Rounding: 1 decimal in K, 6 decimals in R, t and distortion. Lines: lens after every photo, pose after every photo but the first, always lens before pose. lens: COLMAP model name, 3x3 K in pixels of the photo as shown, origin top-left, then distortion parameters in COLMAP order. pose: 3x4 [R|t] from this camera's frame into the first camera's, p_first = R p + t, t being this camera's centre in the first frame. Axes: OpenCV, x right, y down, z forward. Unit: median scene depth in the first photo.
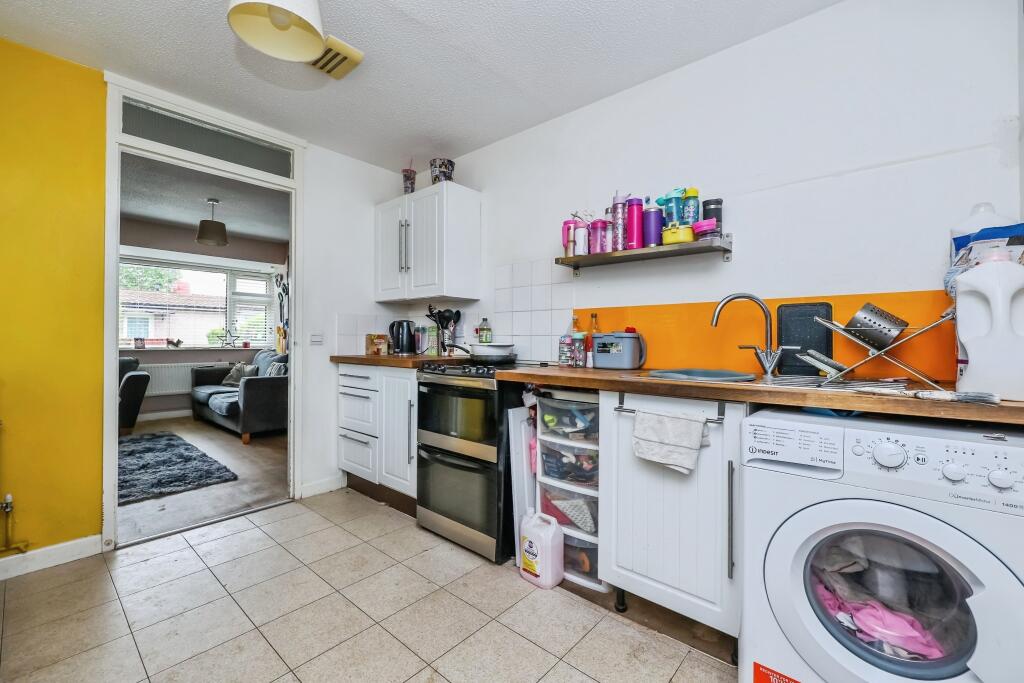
lens RADIAL K [[418.6, 0, 509.1], [0, 418.6, 337.8], [0, 0, 1]] dist [-0.001128, 0.000713]
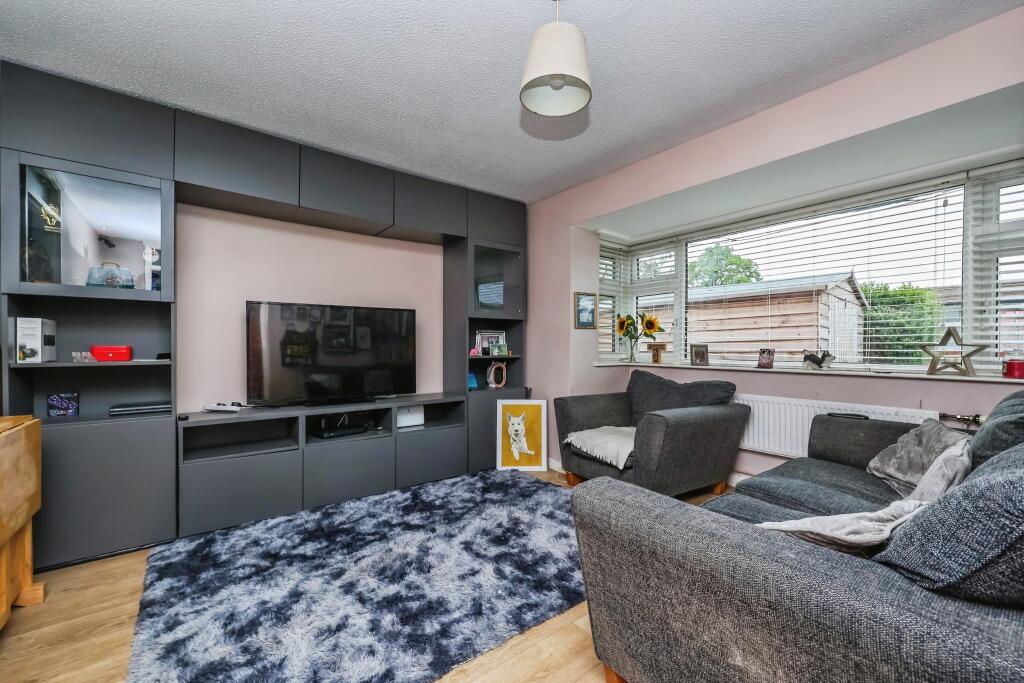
lens RADIAL K [[418.6, 0, 509.1], [0, 418.6, 347.8], [0, 0, 1]] dist [-0.001128, 0.000713]
pose [[-0.199239, -0.006511, -0.979929, -0.222721], [0.002474, 0.999971, -0.007147, 0.001860], [0.979948, -0.003848, -0.199217, 0.741626]]
